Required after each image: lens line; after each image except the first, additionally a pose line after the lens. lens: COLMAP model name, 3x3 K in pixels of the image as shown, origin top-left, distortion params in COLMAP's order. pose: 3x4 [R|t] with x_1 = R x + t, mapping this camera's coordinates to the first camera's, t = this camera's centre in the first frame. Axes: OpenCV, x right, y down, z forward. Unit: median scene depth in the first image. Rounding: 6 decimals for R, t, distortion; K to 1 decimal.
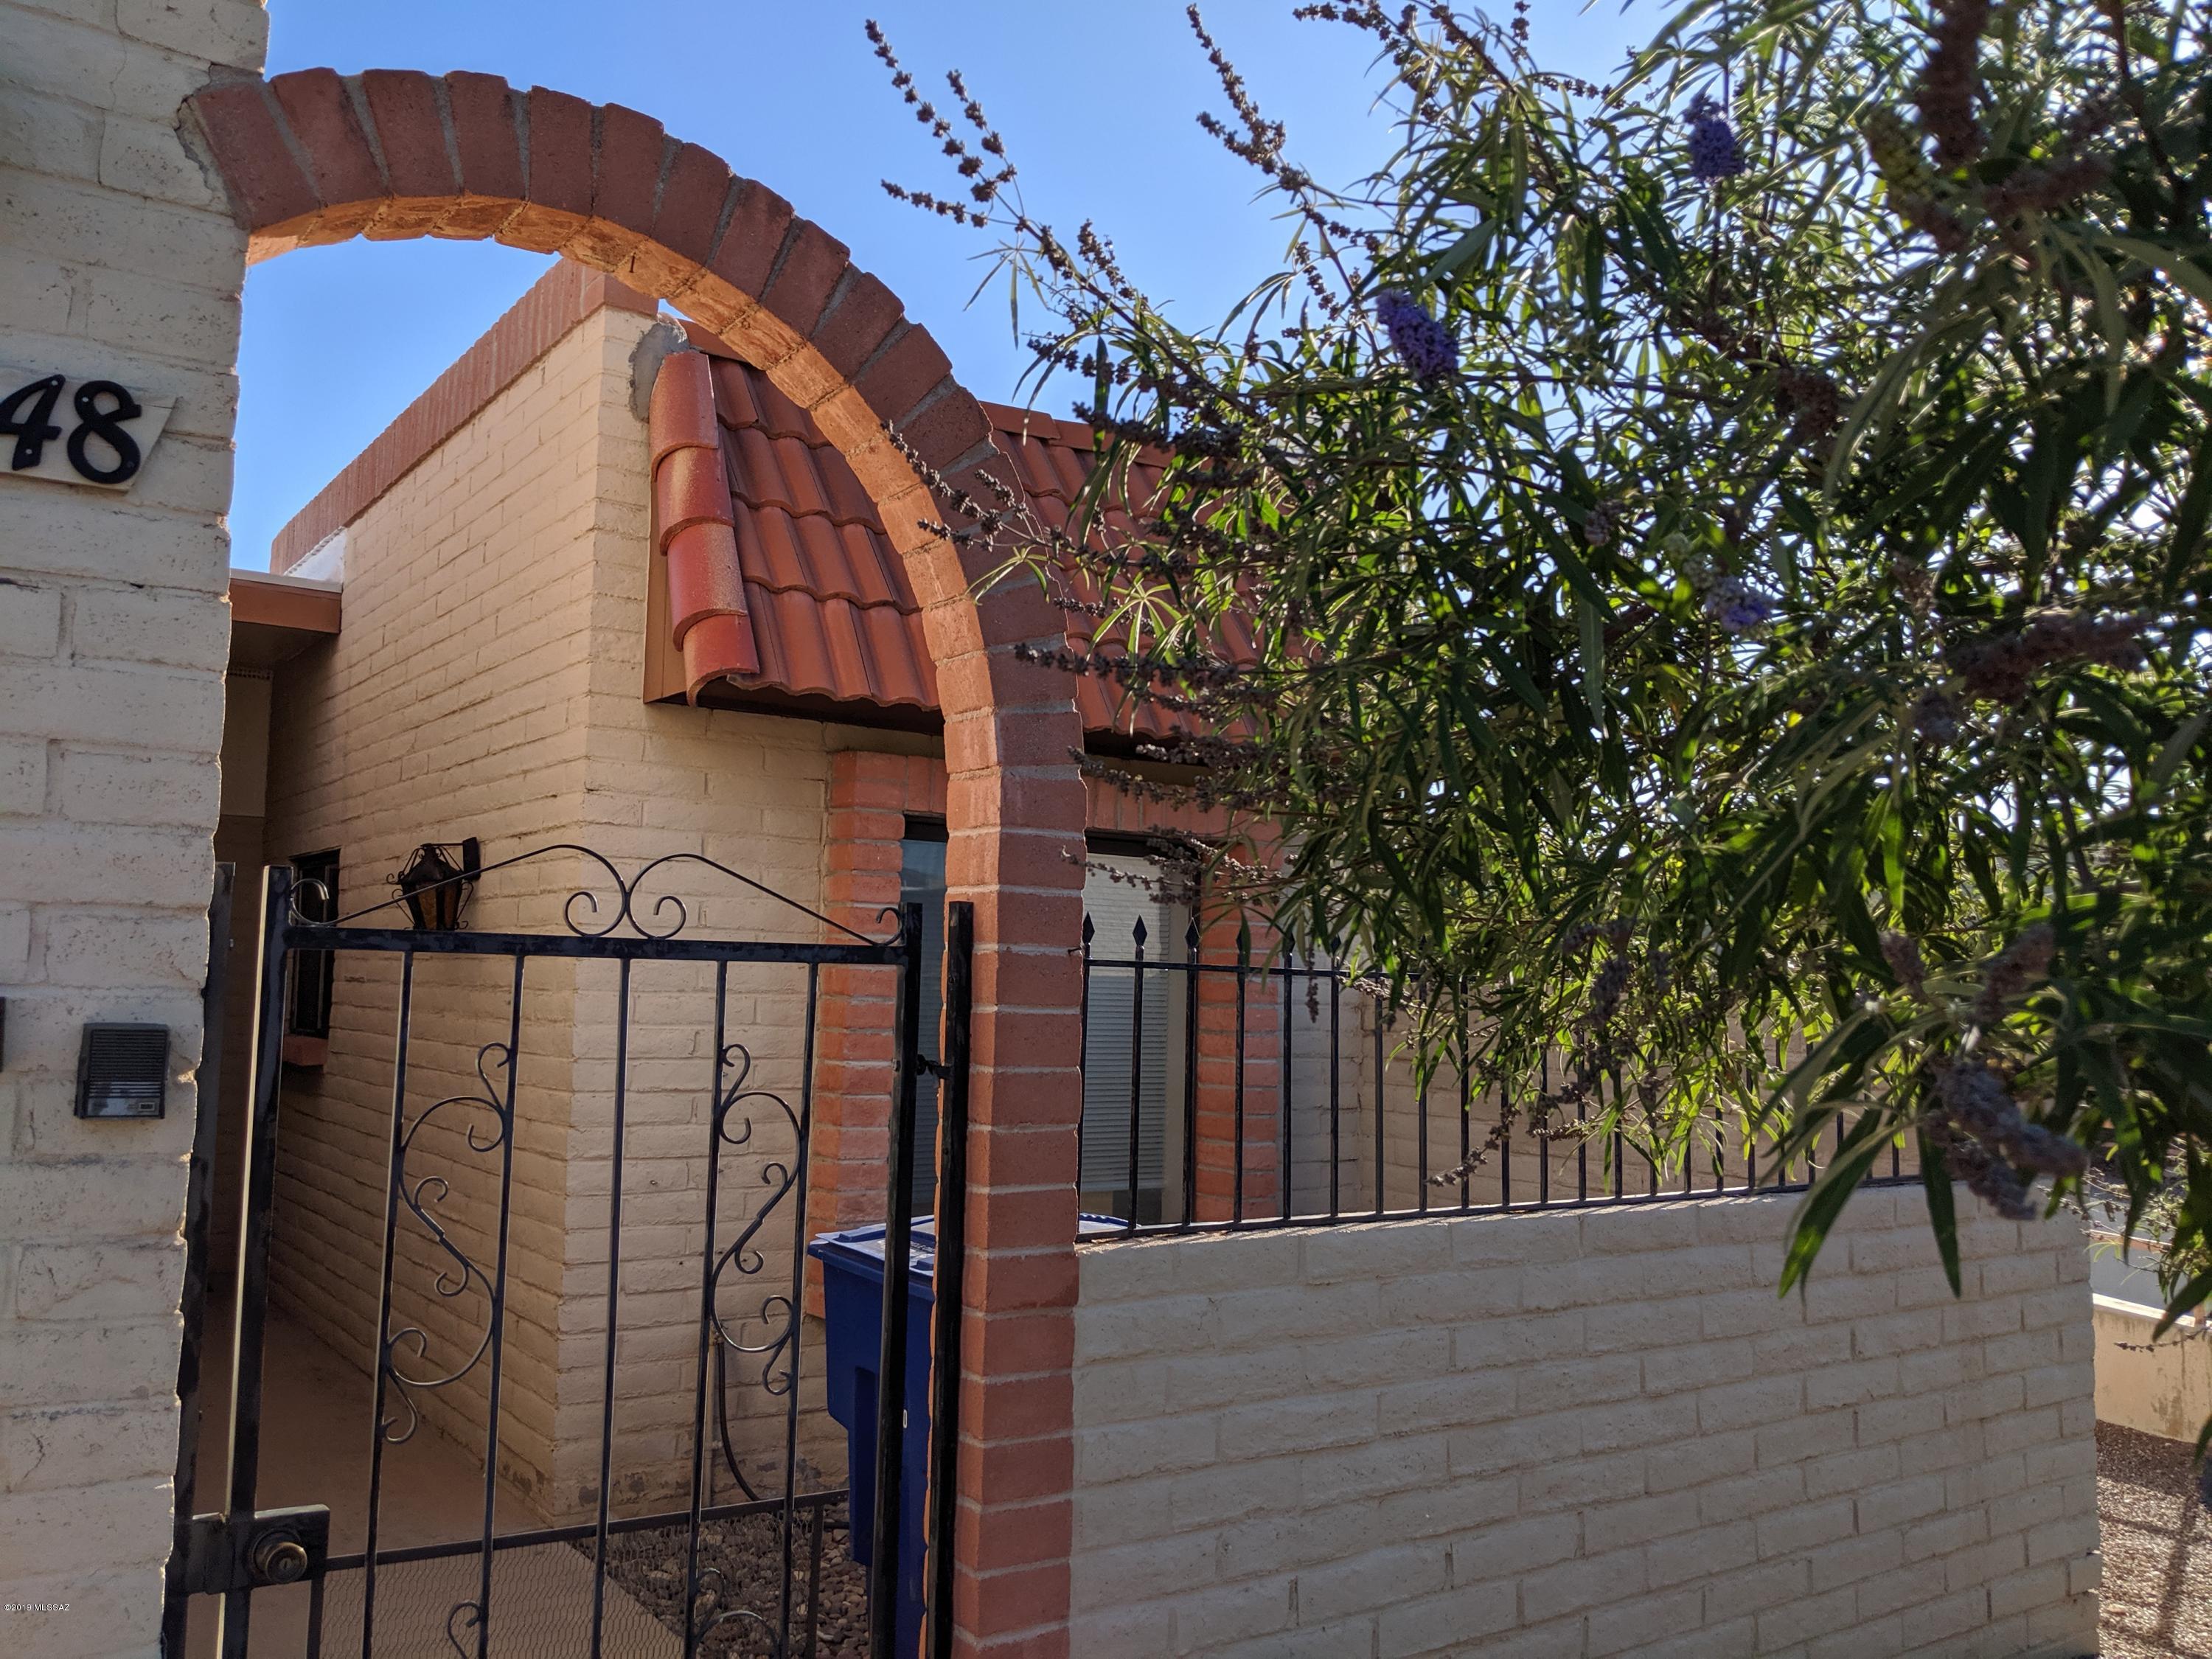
lens RADIAL K [[1753.9, 0, 1046.4], [0, 1753.9, 767.0], [0, 0, 1]] dist [0.092150, -0.159992]
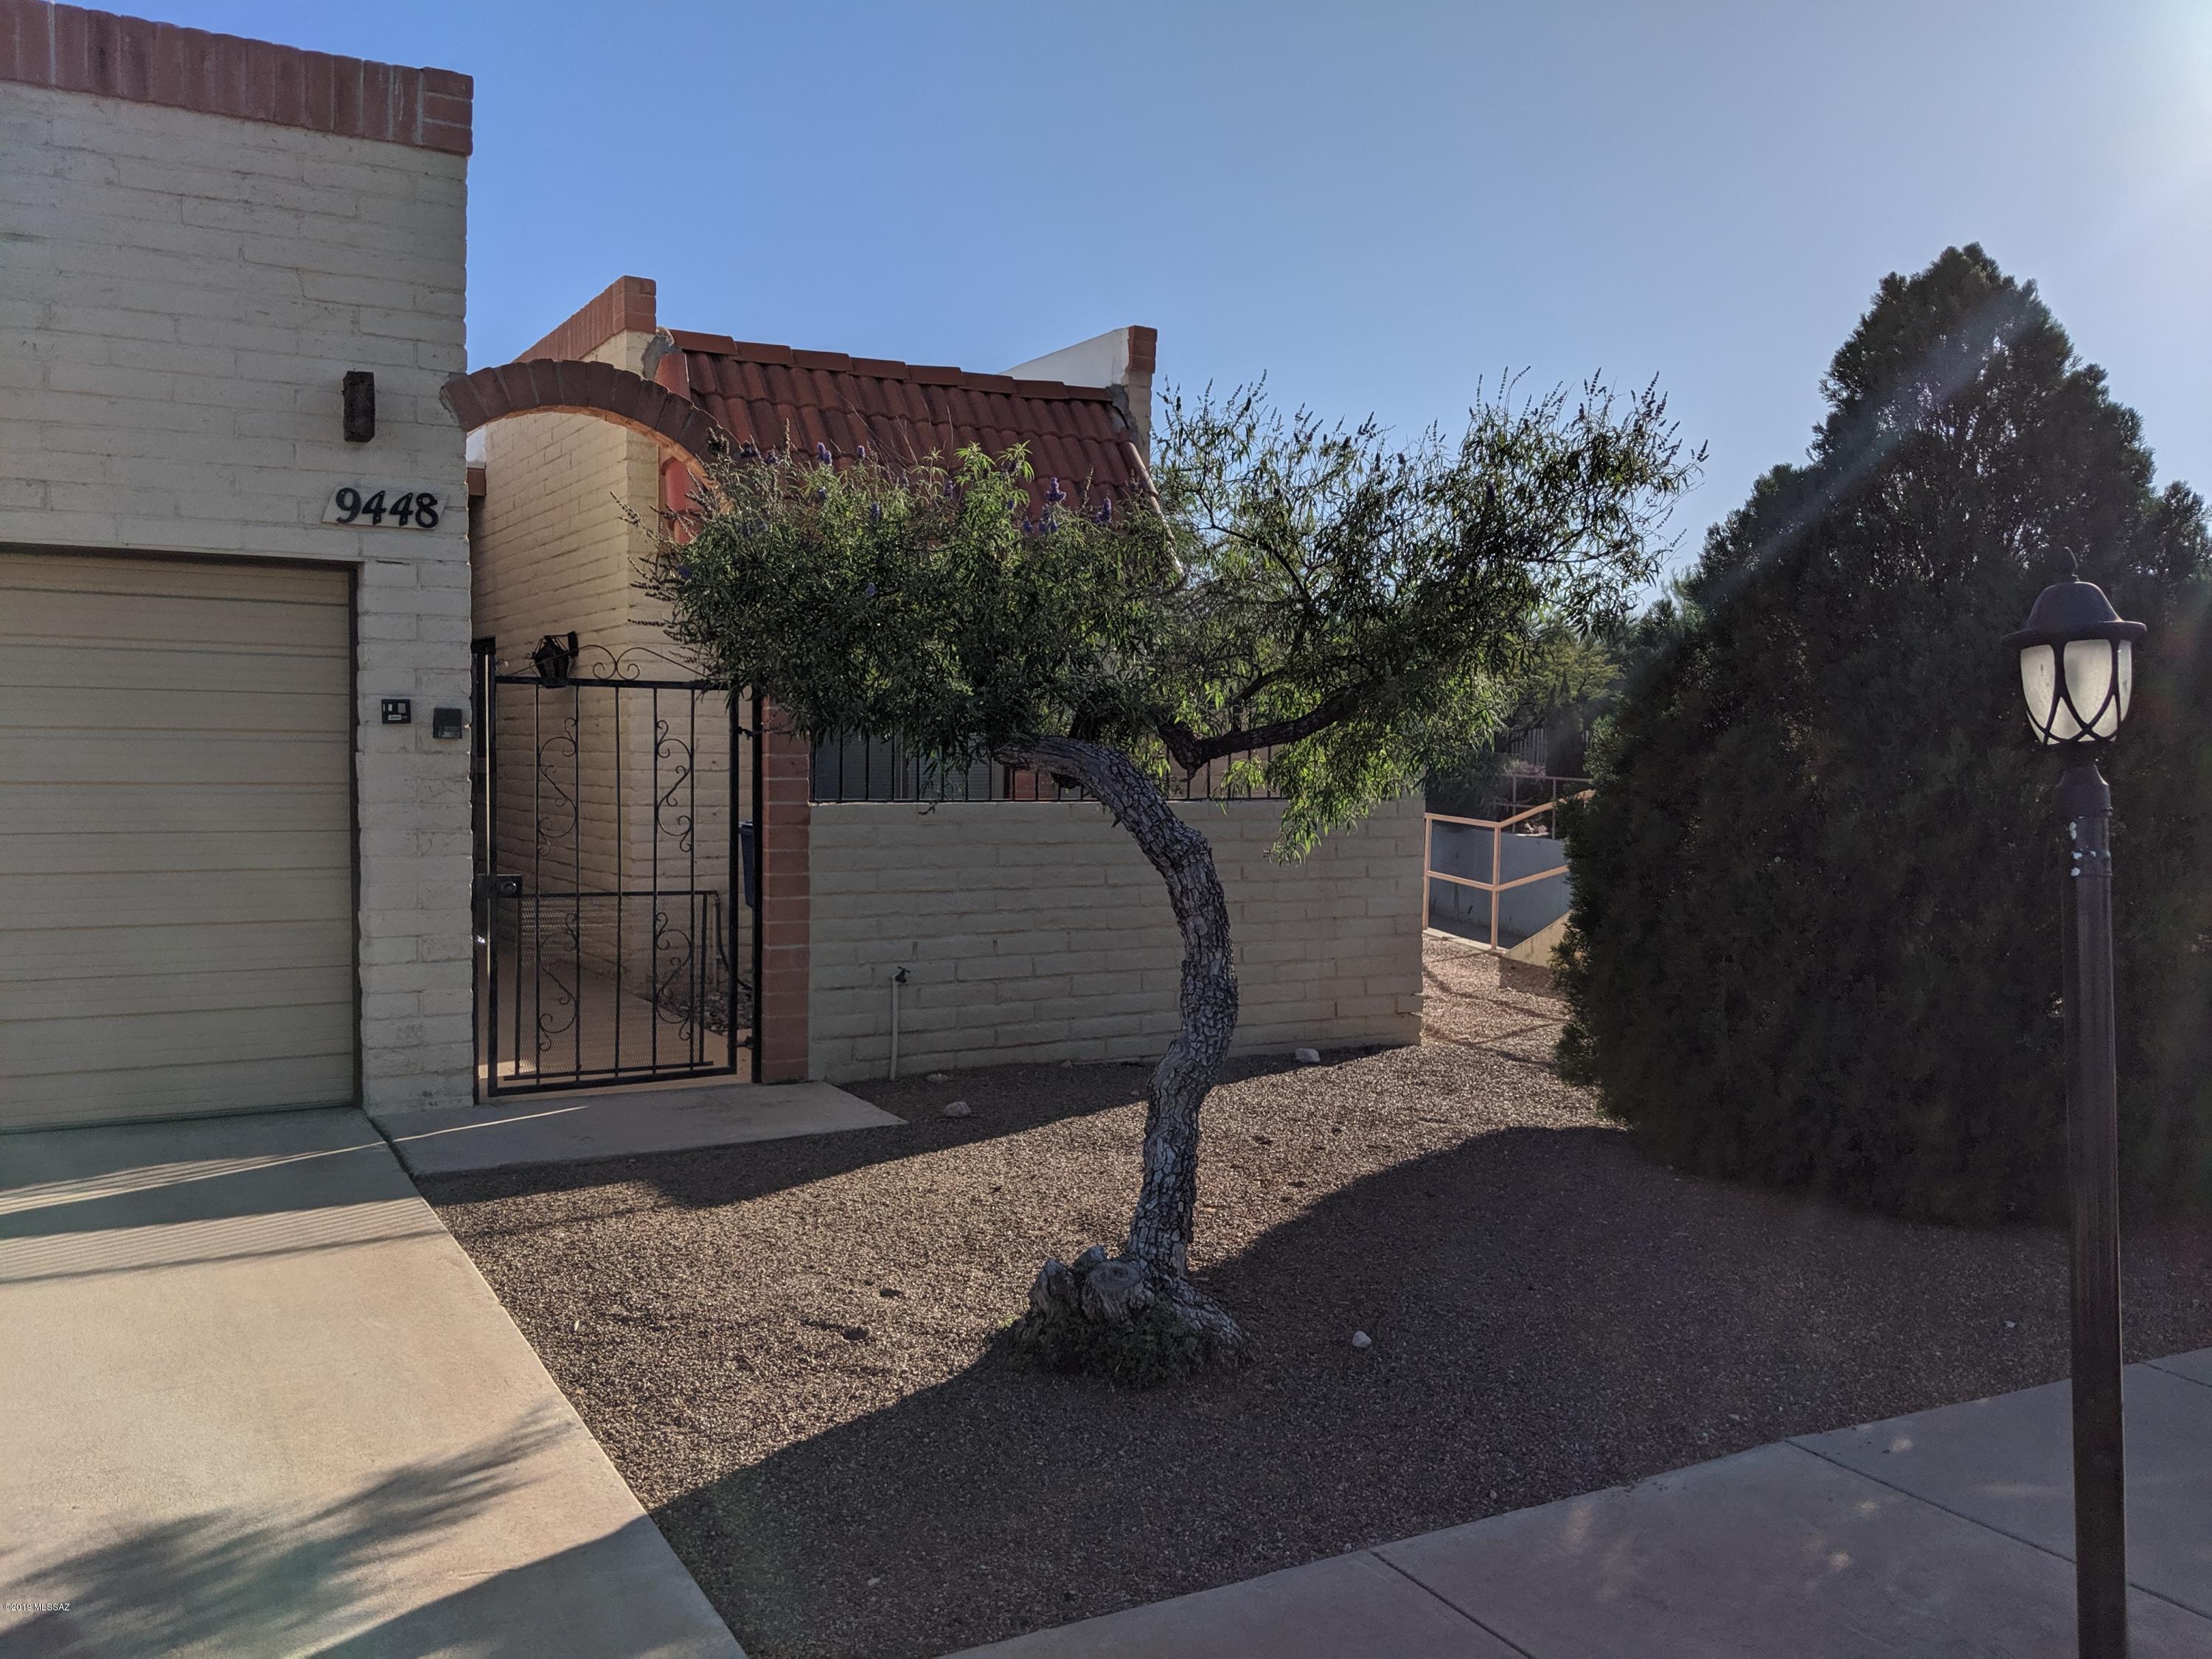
lens RADIAL K [[1748.5, 0, 1104.7], [0, 1748.5, 800.7], [0, 0, 1]] dist [-0.000152, -0.049028]
pose [[0.999305, -0.008650, -0.036246, 0.533188], [0.014083, 0.988213, 0.152437, -0.103146], [0.034500, -0.152841, 0.987648, -1.449298]]
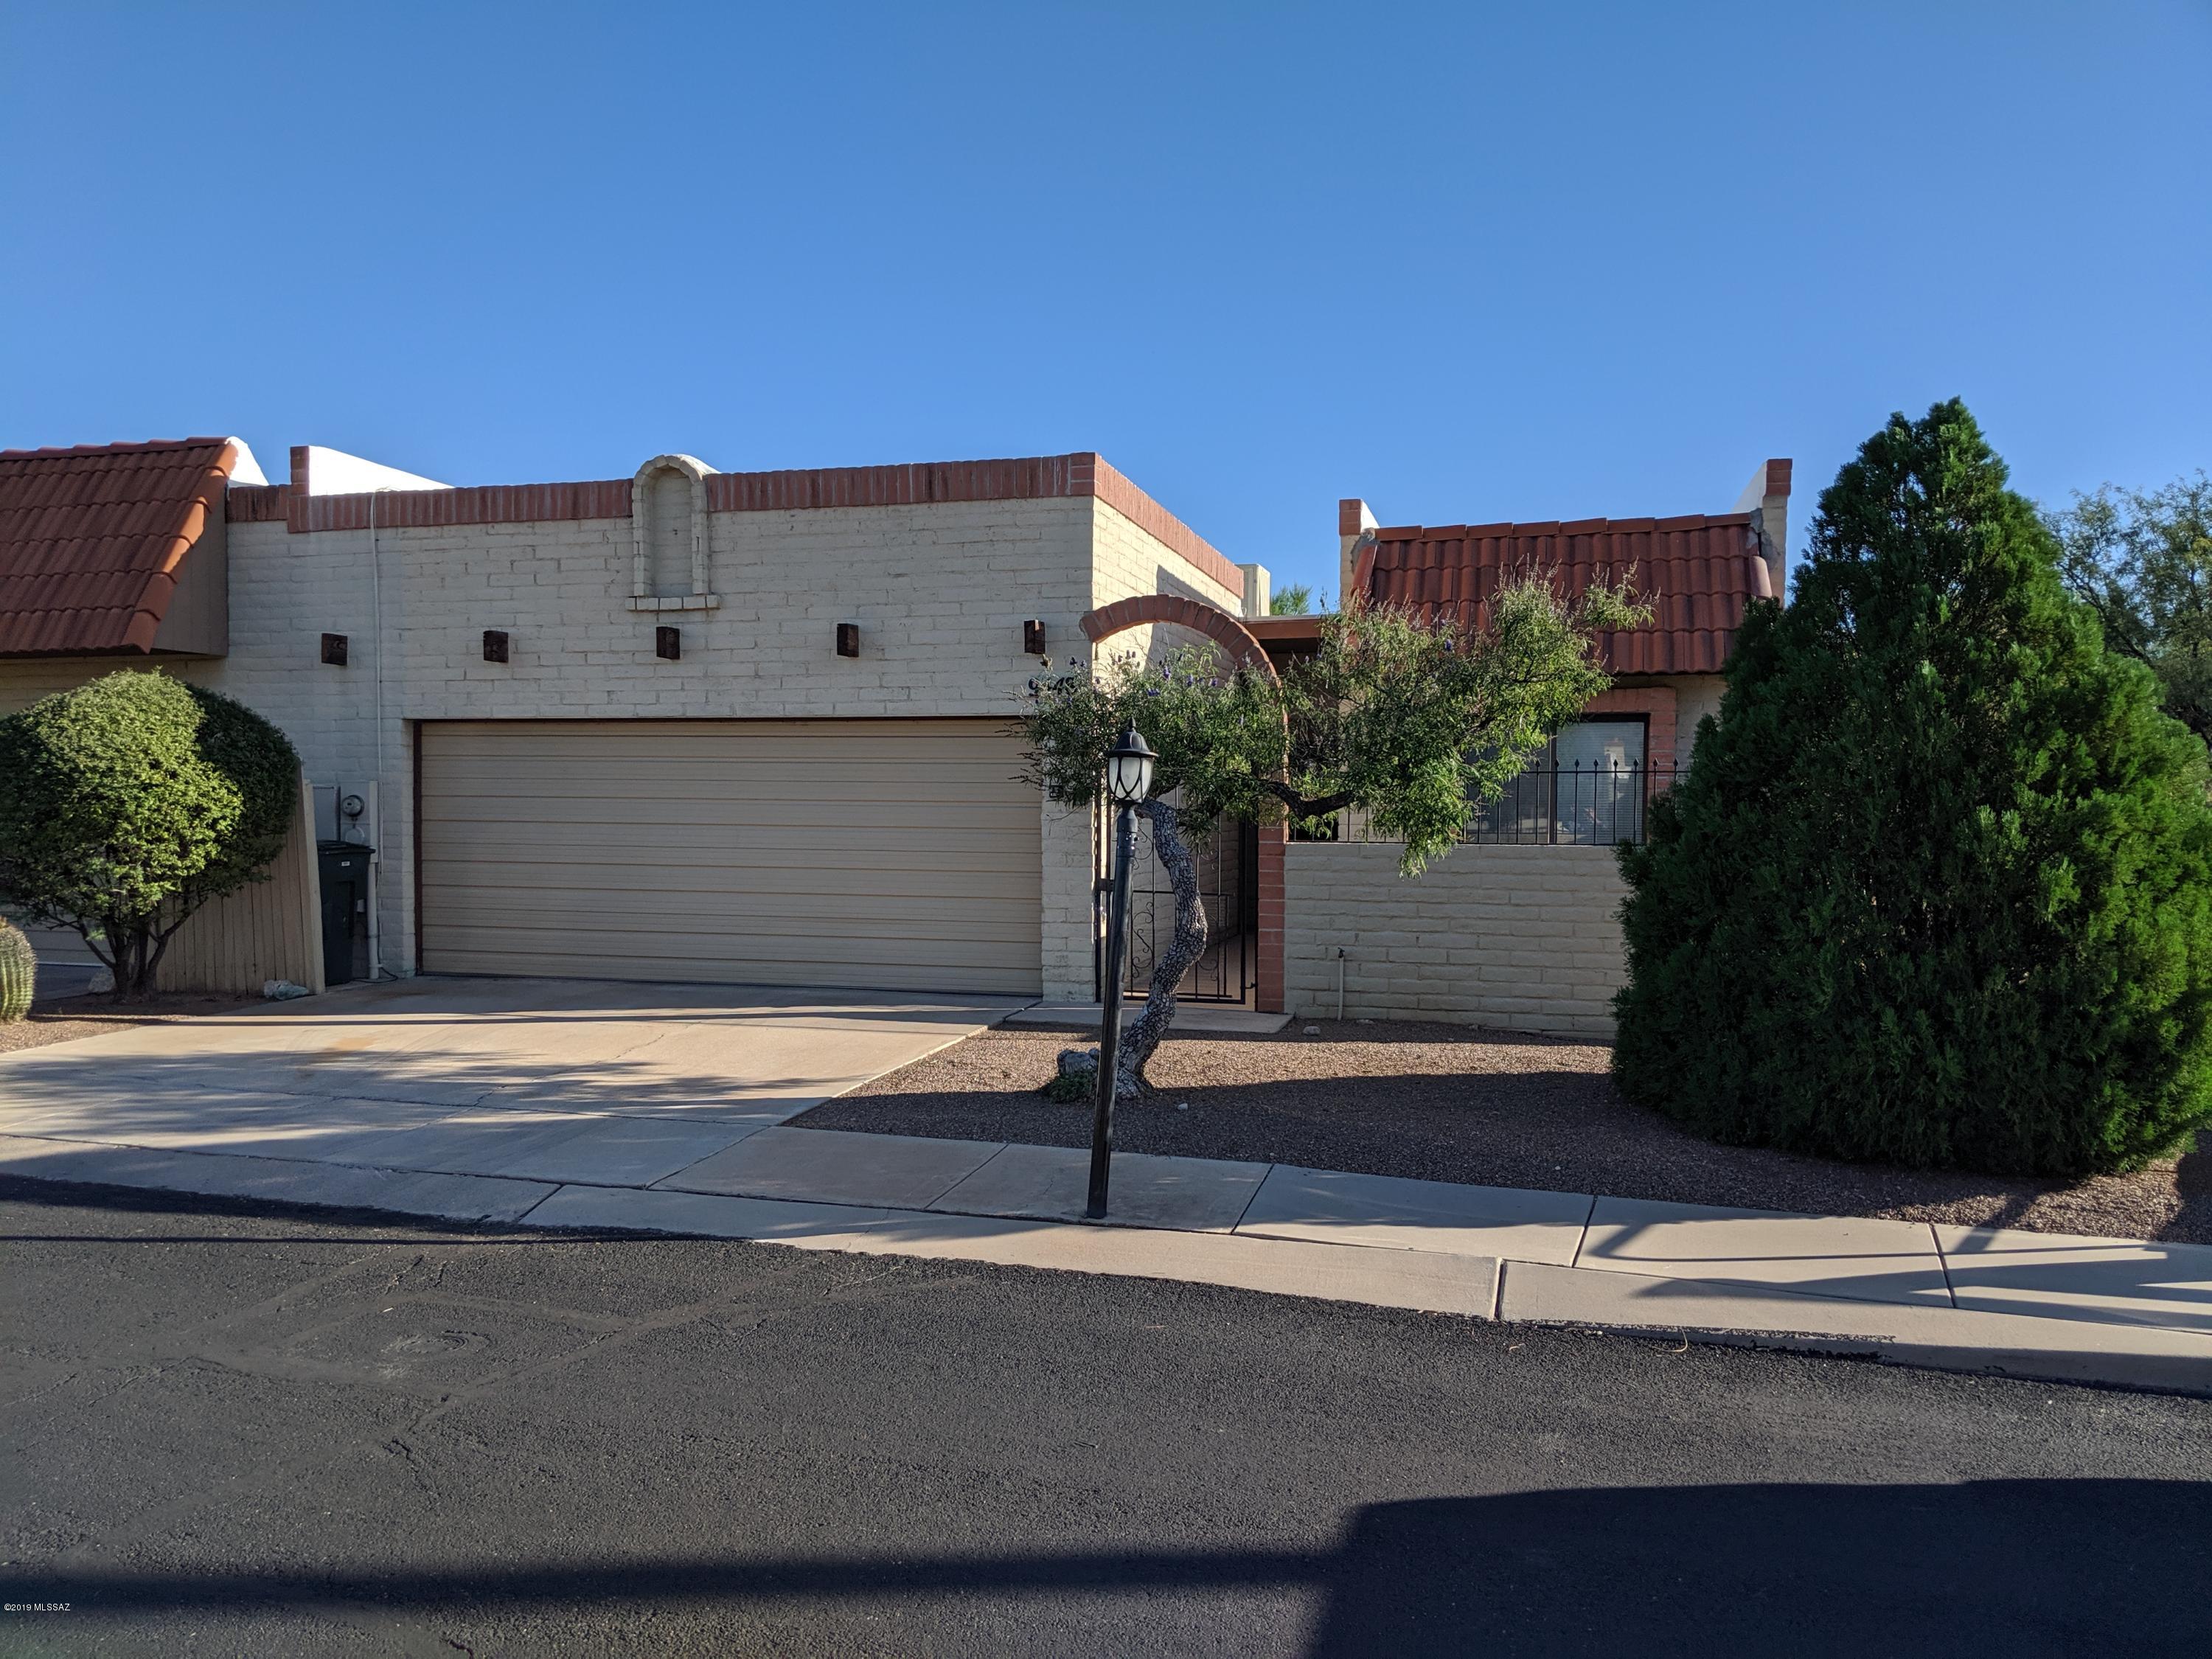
lens RADIAL K [[1772.8, 0, 1050.9], [0, 1772.8, 834.9], [0, 0, 1]] dist [0.085433, -0.169958]
pose [[0.651551, -0.004493, -0.758592, 2.838390], [0.101001, 0.991594, 0.080876, -0.136306], [0.751851, -0.129314, 0.646527, -2.103354]]
